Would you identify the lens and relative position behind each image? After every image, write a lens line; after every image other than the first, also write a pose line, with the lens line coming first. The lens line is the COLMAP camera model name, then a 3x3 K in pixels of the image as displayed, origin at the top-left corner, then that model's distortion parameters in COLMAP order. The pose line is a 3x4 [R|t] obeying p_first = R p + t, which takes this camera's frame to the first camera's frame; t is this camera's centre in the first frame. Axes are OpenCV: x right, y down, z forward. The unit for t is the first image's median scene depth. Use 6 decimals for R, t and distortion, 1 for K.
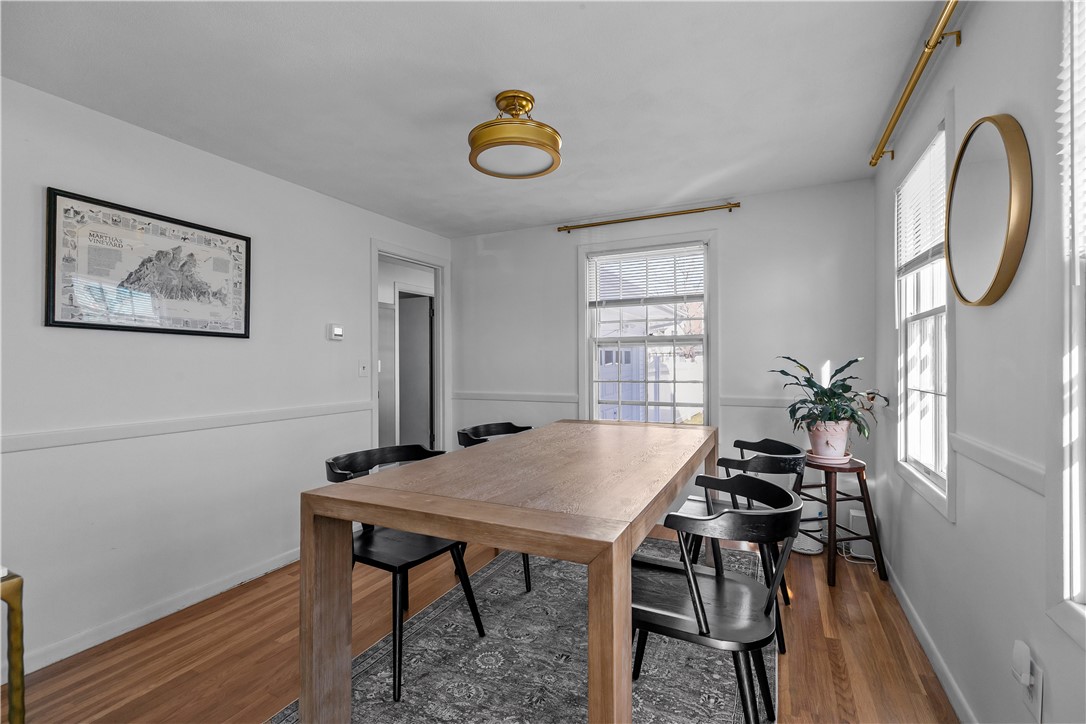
lens RADIAL K [[497.3, 0, 544.3], [0, 497.3, 359.0], [0, 0, 1]] dist [0.001595, -0.000996]
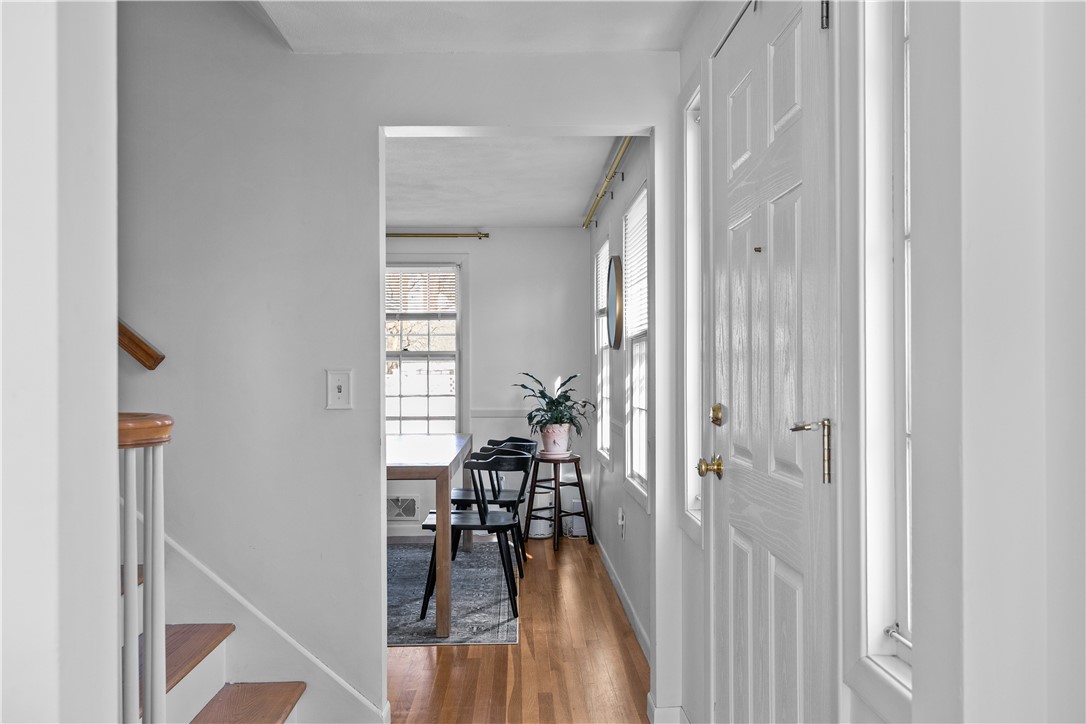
lens RADIAL K [[876.8, 0, 543.0], [0, 876.8, 362.0], [0, 0, 1]] dist [-0.000844, -0.000232]
pose [[0.891226, 0.006585, 0.453511, -0.449339], [-0.004978, 0.999976, -0.004737, -0.022097], [-0.453531, 0.001965, 0.891238, -0.933007]]
